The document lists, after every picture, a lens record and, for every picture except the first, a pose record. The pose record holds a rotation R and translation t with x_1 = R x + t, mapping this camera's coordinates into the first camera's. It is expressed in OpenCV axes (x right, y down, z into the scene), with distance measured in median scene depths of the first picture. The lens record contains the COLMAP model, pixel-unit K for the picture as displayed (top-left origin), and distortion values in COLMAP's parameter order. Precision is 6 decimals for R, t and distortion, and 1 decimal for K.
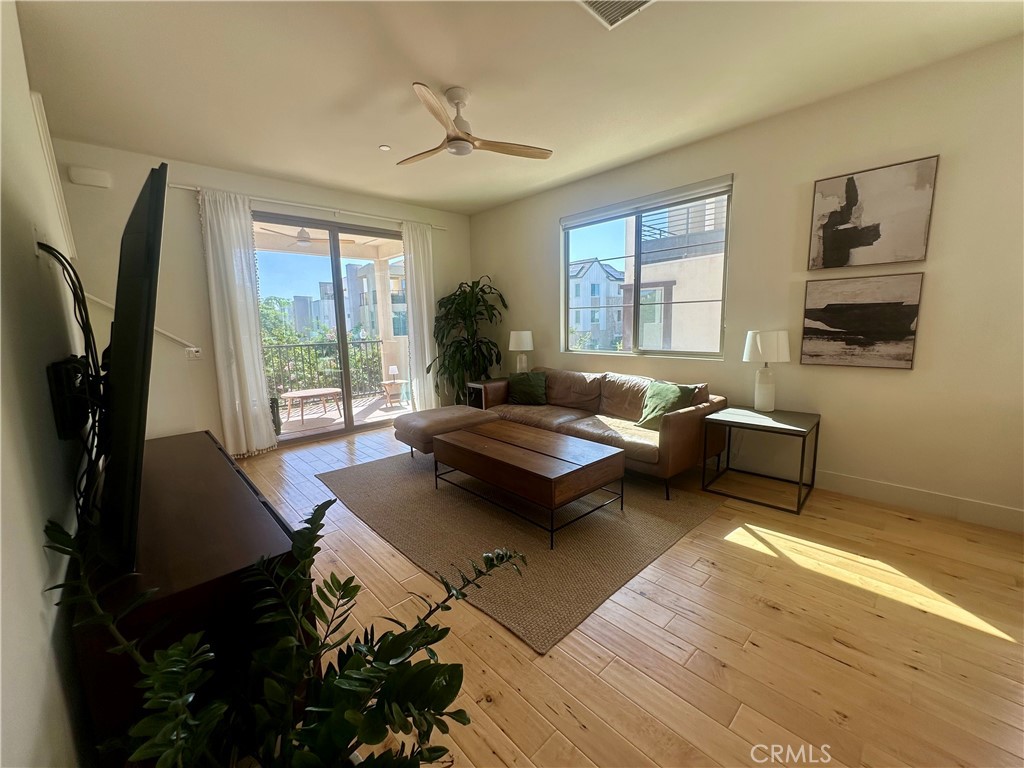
lens RADIAL K [[411.0, 0, 511.9], [0, 411.0, 384.1], [0, 0, 1]] dist [-0.006847, 0.001770]
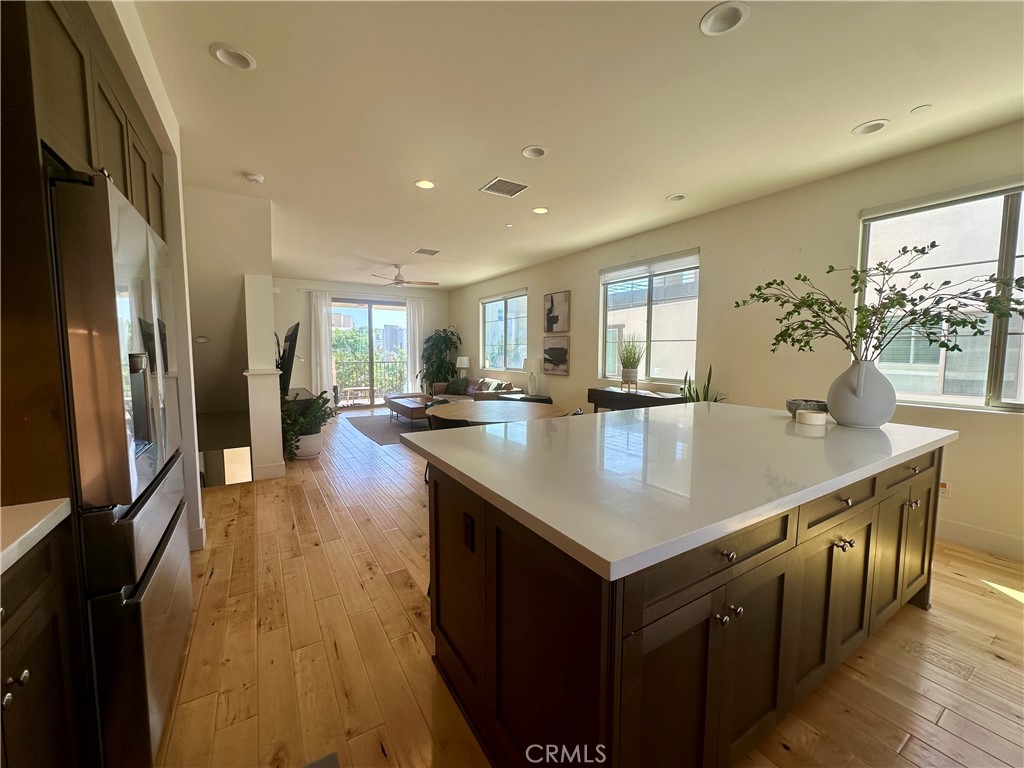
lens RADIAL K [[411.0, 0, 511.8], [0, 411.0, 383.3], [0, 0, 1]] dist [-0.006847, 0.001770]
pose [[0.981120, 0.041945, -0.188799, 0.741104], [-0.055429, 0.996231, -0.066716, 0.123729], [0.185289, 0.075921, 0.979747, -0.932484]]
